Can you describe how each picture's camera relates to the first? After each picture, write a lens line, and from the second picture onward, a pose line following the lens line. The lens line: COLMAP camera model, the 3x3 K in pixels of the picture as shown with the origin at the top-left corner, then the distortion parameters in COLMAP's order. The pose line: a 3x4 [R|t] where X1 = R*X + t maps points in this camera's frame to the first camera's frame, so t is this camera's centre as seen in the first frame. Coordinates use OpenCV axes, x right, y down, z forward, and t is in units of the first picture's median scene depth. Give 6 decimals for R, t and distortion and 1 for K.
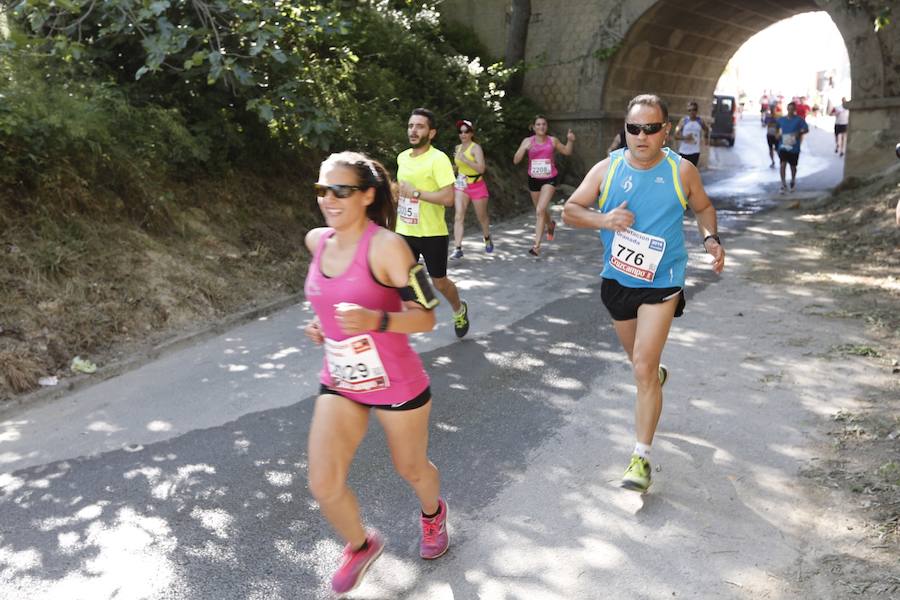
lens RADIAL K [[852.0, 0, 448.0], [0, 852.0, 299.0], [0, 0, 1]] dist [0.024545, 0.087298]
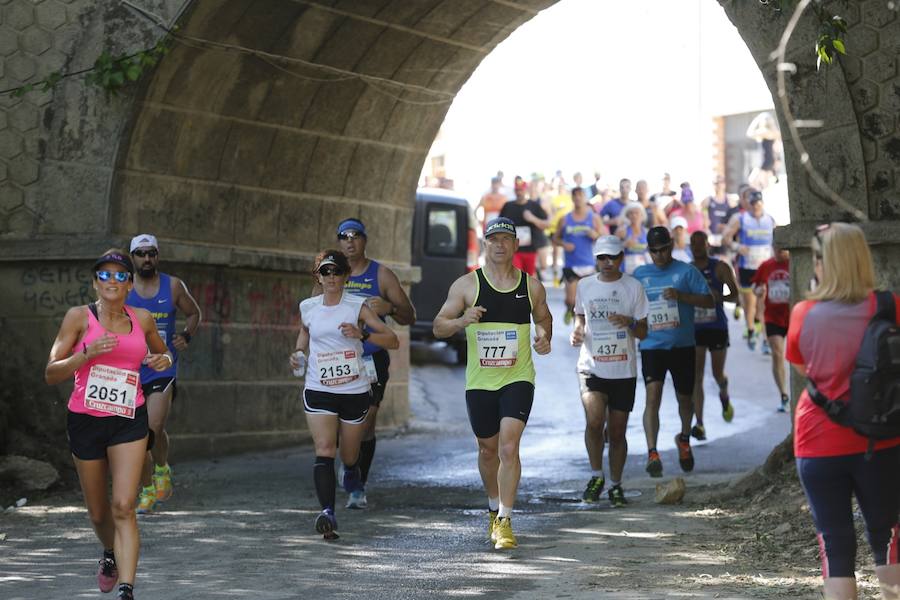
lens RADIAL K [[4104.9, 0, 446.5], [0, 4104.9, 286.7], [0, 0, 1]] dist [0.720271, 13.081106]
pose [[0.947412, 0.012089, 0.319787, -0.430404], [0.053444, 0.979276, -0.195353, 0.239313], [-0.315522, 0.202171, 0.927132, -1.056215]]
